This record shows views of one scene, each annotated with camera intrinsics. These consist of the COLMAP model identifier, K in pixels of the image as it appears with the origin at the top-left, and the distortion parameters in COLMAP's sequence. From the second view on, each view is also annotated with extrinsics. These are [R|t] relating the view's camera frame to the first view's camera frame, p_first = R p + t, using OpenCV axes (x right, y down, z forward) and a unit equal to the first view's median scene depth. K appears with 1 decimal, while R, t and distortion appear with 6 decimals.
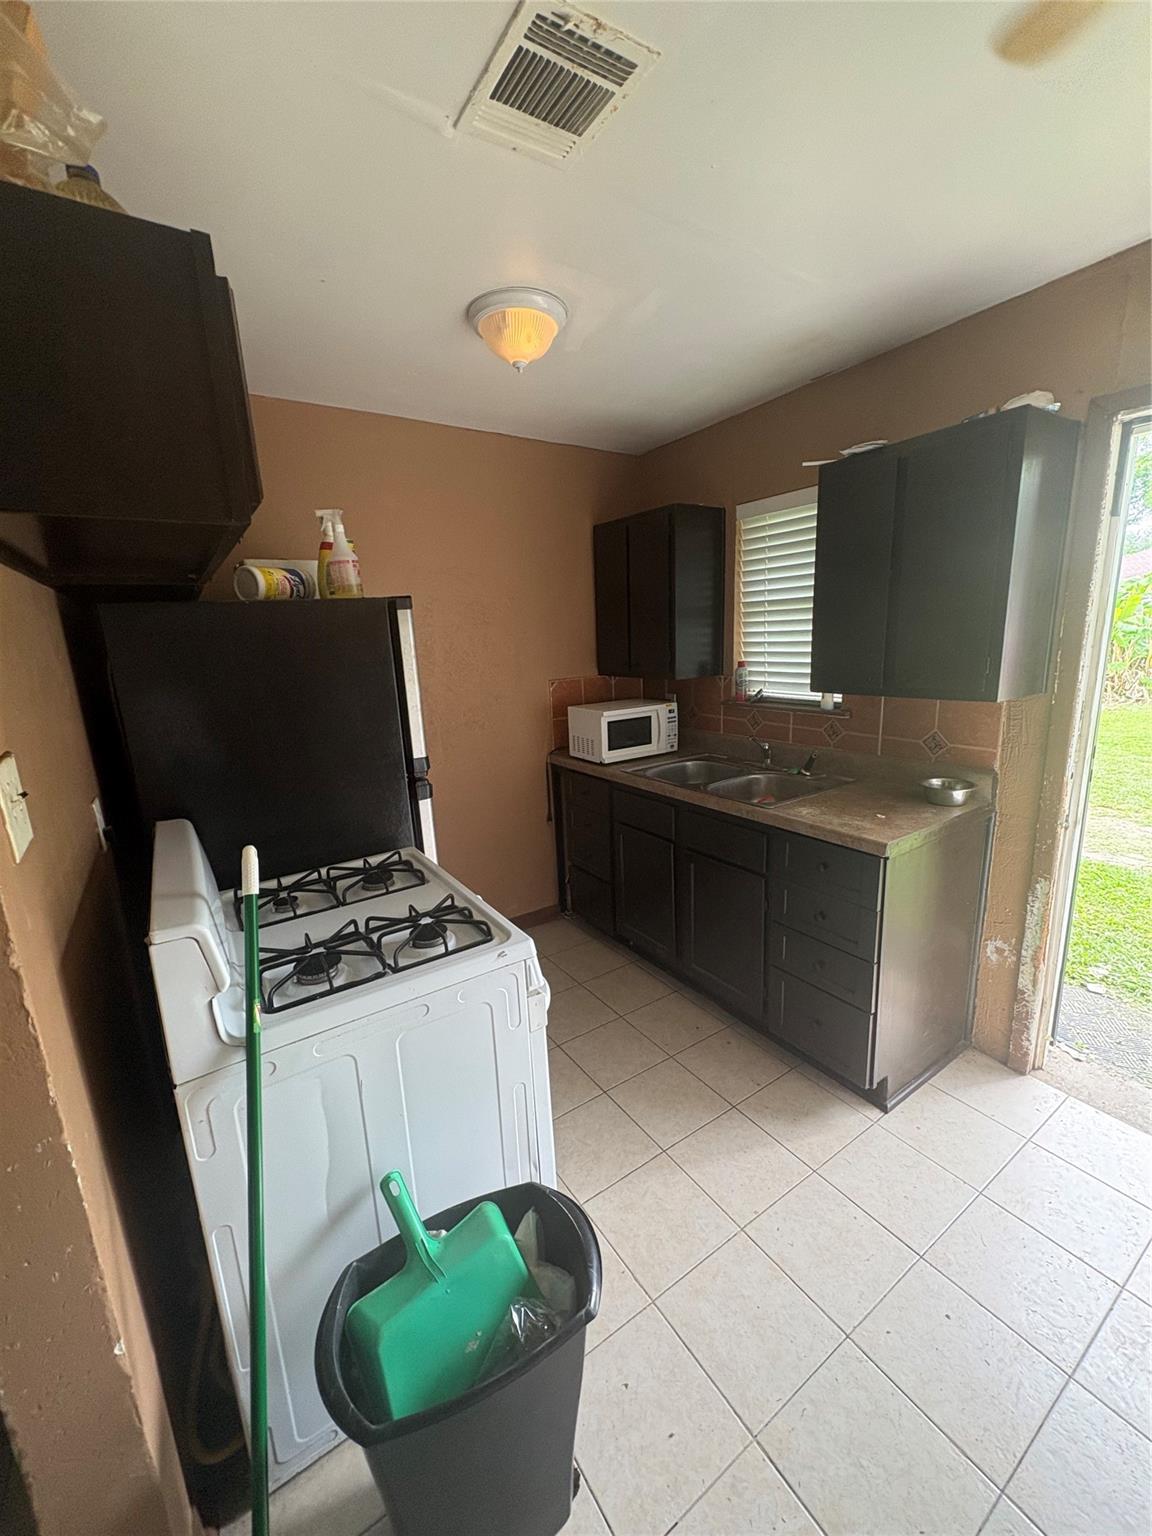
lens RADIAL K [[609.5, 0, 573.9], [0, 609.5, 767.0], [0, 0, 1]] dist [-0.003957, 0.000822]
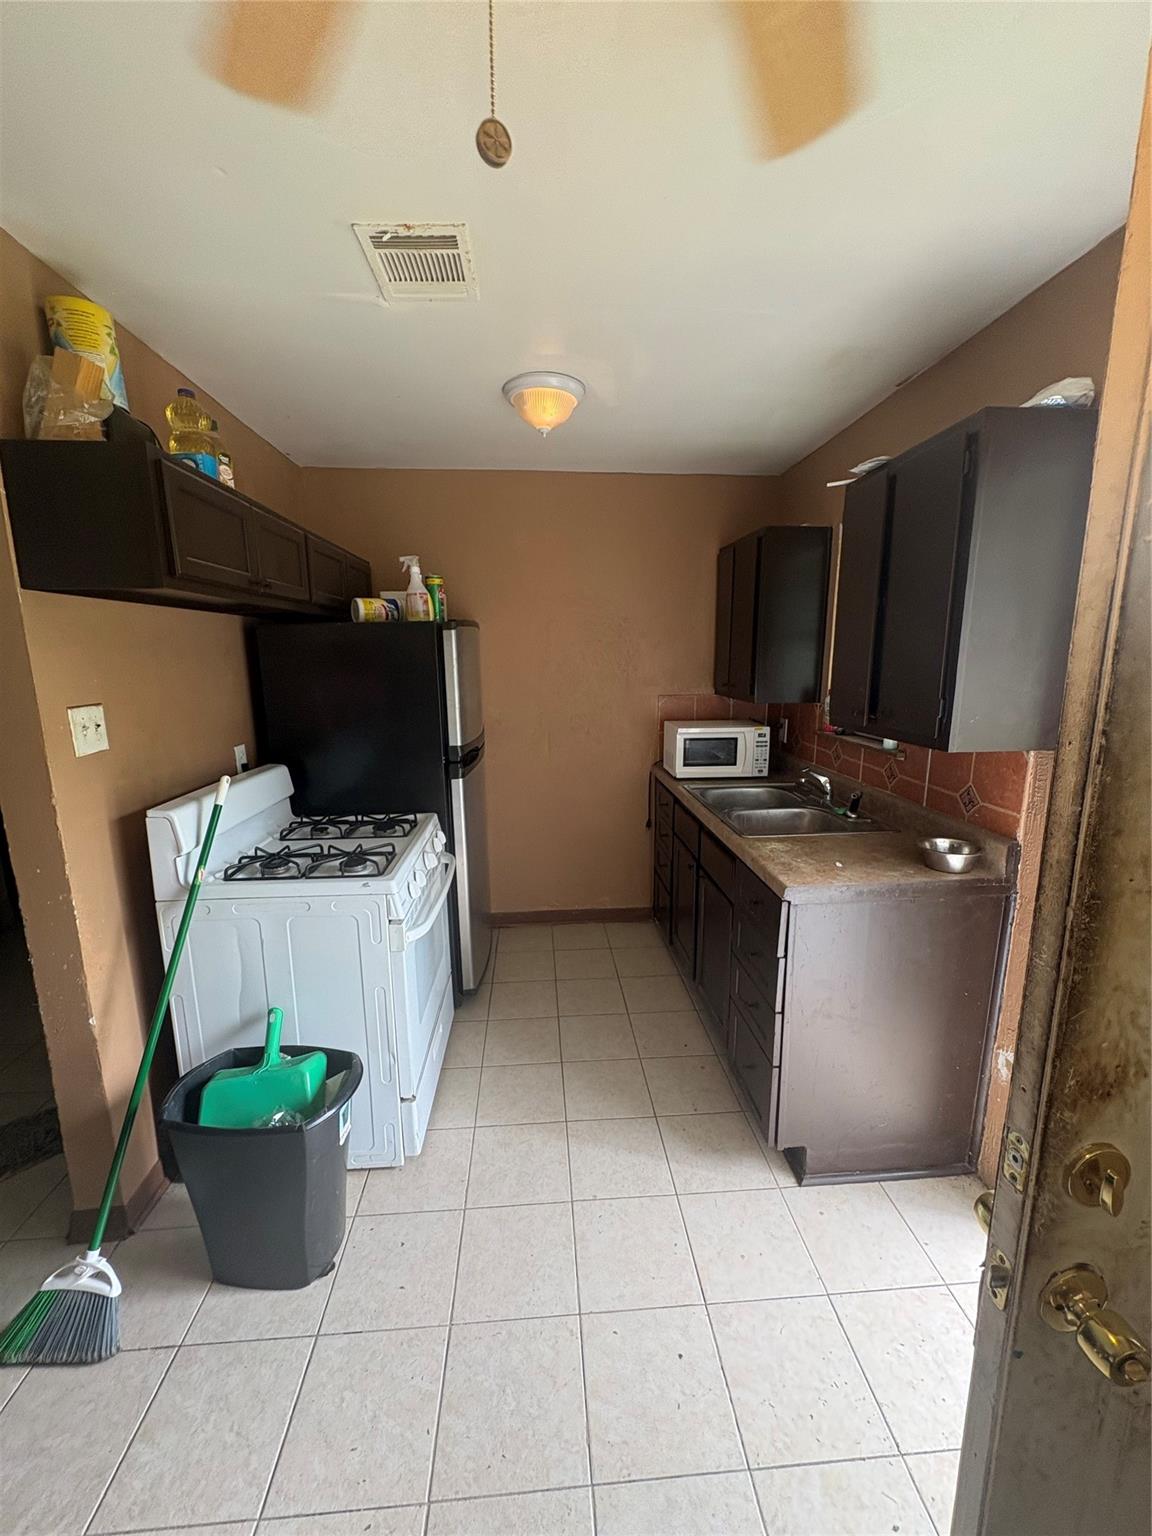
lens RADIAL K [[609.5, 0, 575.7], [0, 609.5, 767.2], [0, 0, 1]] dist [-0.003957, 0.000822]
pose [[0.870909, 0.126235, -0.474955, 0.556617], [-0.134846, 0.990736, 0.016057, -0.024721], [0.472582, 0.050061, 0.879864, 0.001737]]
